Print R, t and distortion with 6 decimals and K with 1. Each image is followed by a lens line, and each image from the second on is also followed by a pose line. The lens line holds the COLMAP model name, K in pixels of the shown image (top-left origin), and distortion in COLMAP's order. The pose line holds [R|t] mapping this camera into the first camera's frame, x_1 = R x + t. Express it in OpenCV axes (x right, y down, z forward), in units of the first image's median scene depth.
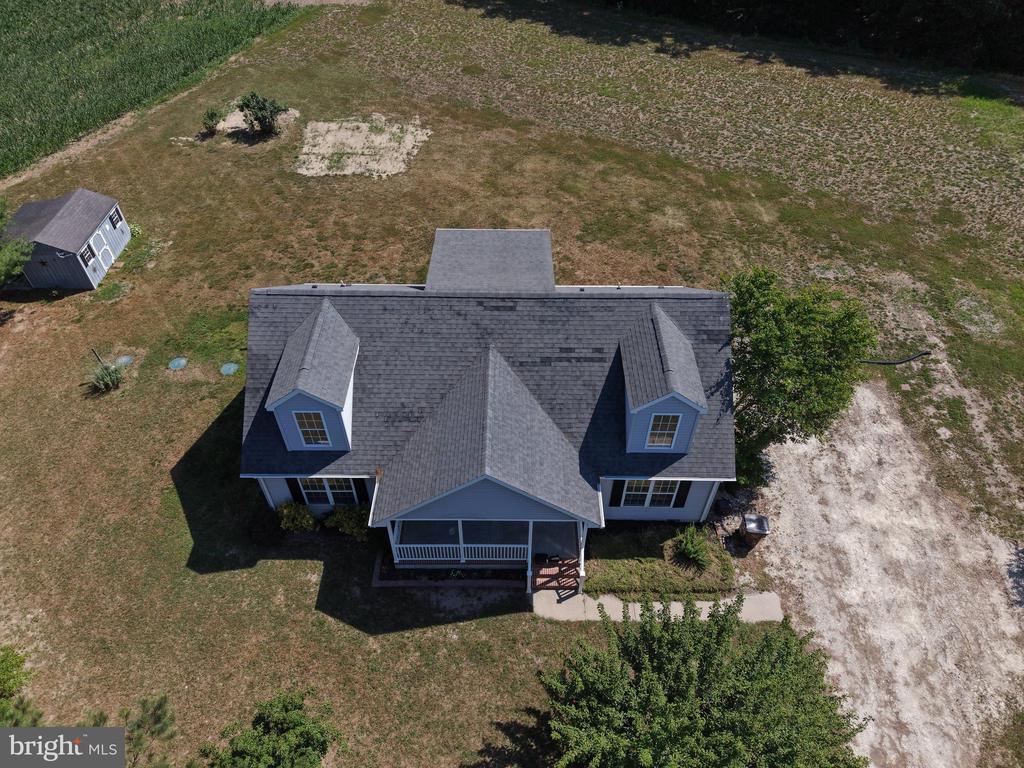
lens RADIAL K [[690.3, 0, 512.0], [0, 690.3, 384.0], [0, 0, 1]] dist [-0.008310, 0.003141]
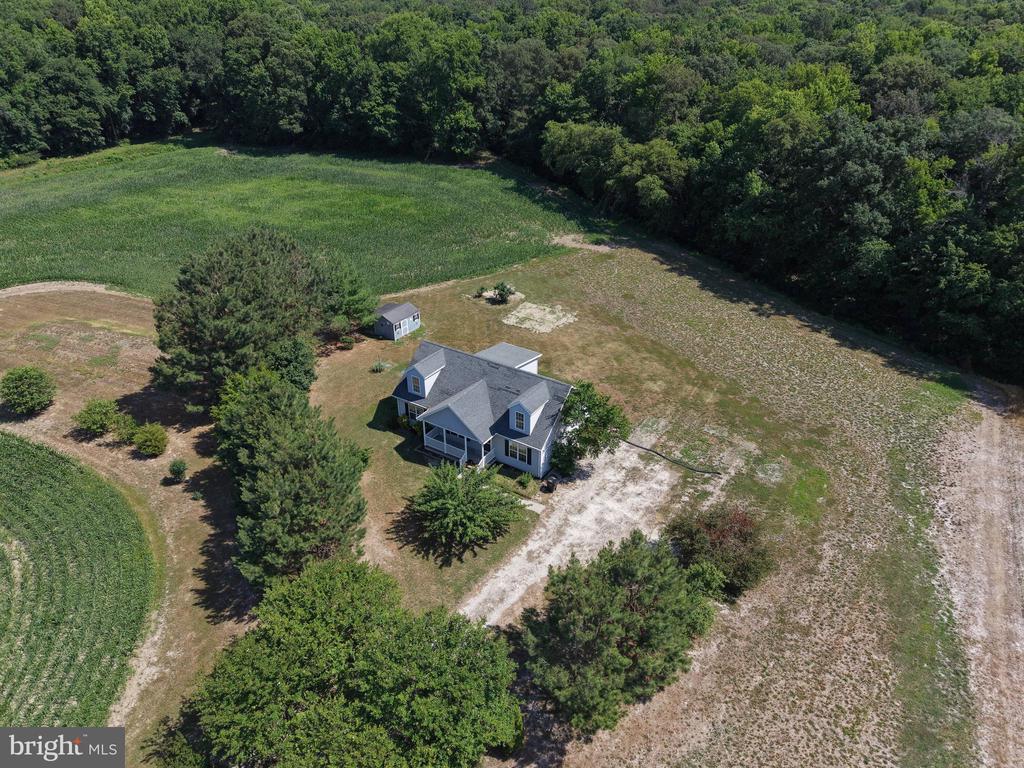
lens RADIAL K [[682.1, 0, 510.7], [0, 682.1, 382.9], [0, 0, 1]] dist [0.026317, -0.018013]
pose [[0.843177, 0.264132, -0.468282, 1.087500], [-0.385053, 0.904546, -0.183113, 0.338296], [0.375216, 0.334710, 0.864397, -1.041759]]
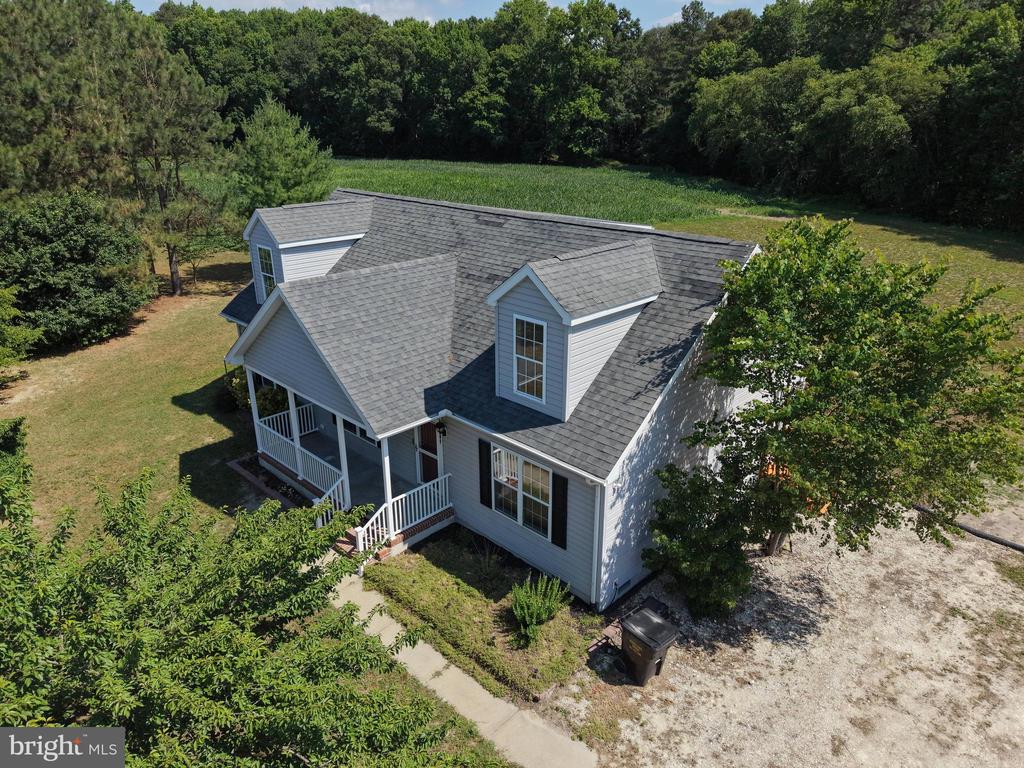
lens RADIAL K [[678.2, 0, 510.1], [0, 678.2, 385.3], [0, 0, 1]] dist [0.044983, -0.044102]
pose [[0.712632, 0.251480, -0.654915, 0.501597], [-0.501586, 0.835327, -0.225034, 0.192589], [0.490476, 0.488863, 0.721419, 0.429806]]
